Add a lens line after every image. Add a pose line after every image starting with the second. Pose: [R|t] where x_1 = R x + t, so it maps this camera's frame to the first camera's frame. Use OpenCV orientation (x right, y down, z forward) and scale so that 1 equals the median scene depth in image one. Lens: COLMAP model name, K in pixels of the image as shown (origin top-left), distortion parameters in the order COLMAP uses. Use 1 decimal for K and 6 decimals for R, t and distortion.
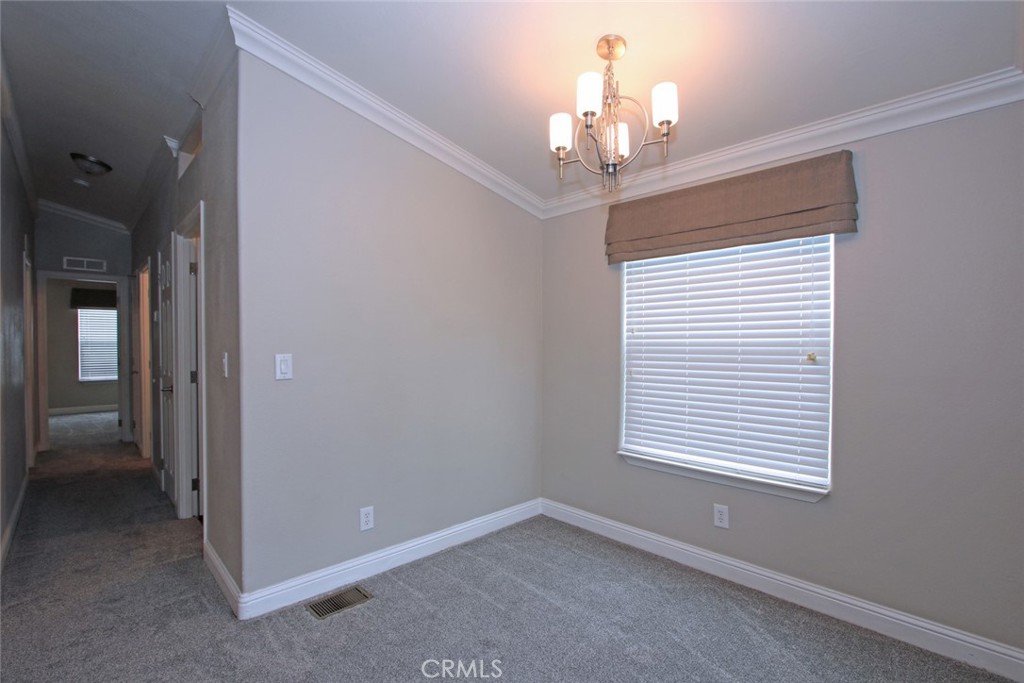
lens RADIAL K [[494.6, 0, 491.2], [0, 494.6, 346.2], [0, 0, 1]] dist [-0.000773, 0.000666]
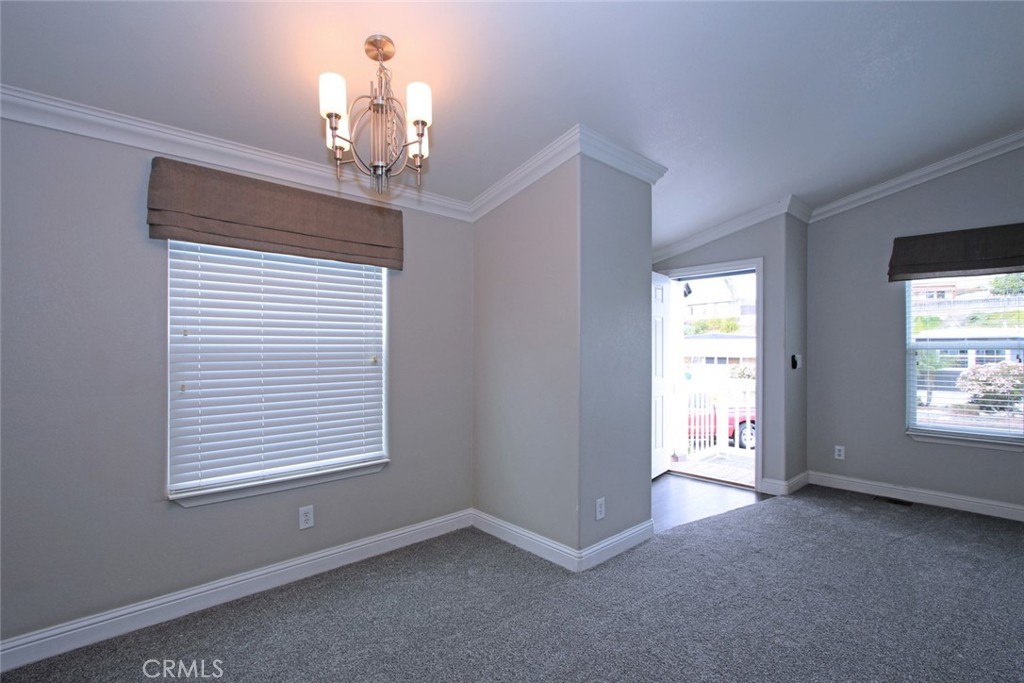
lens RADIAL K [[494.6, 0, 491.2], [0, 494.6, 346.2], [0, 0, 1]] dist [-0.000773, 0.000666]
pose [[-0.013312, 0.006110, 0.999893, -0.561640], [0.007490, 0.999954, -0.006011, -0.002112], [-0.999883, 0.007409, -0.013357, 0.621540]]
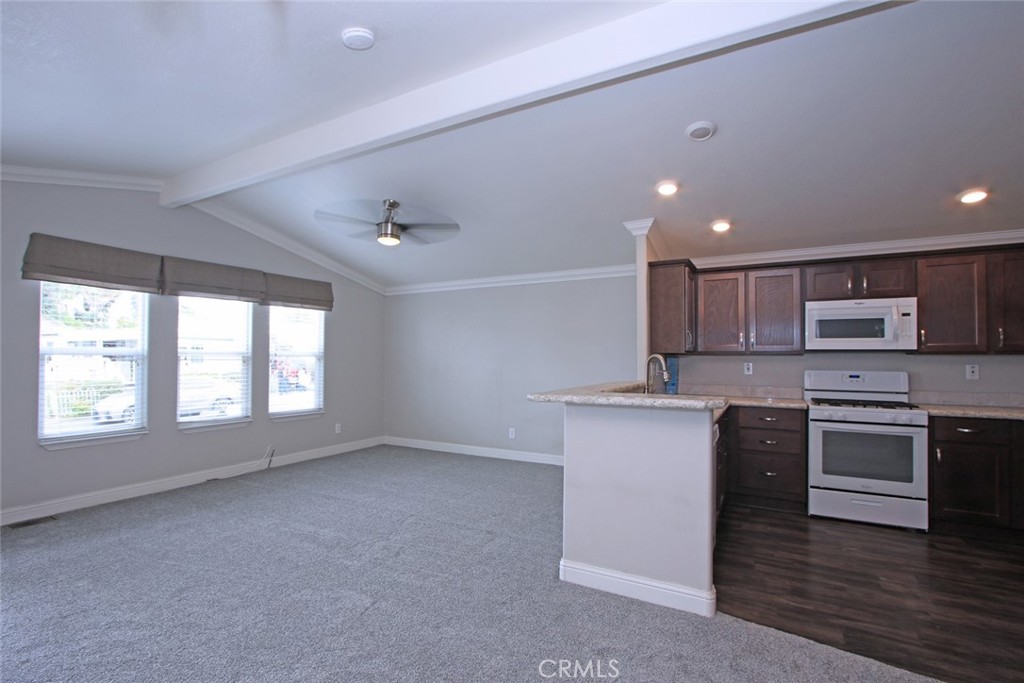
lens RADIAL K [[489.6, 0, 508.4], [0, 489.6, 349.3], [0, 0, 1]] dist [-0.018575, 0.001700]
pose [[-0.941207, -0.011278, -0.337643, 0.134564], [-0.008370, 0.999914, -0.010068, -0.004191], [0.337728, -0.006650, -0.941220, 1.071928]]
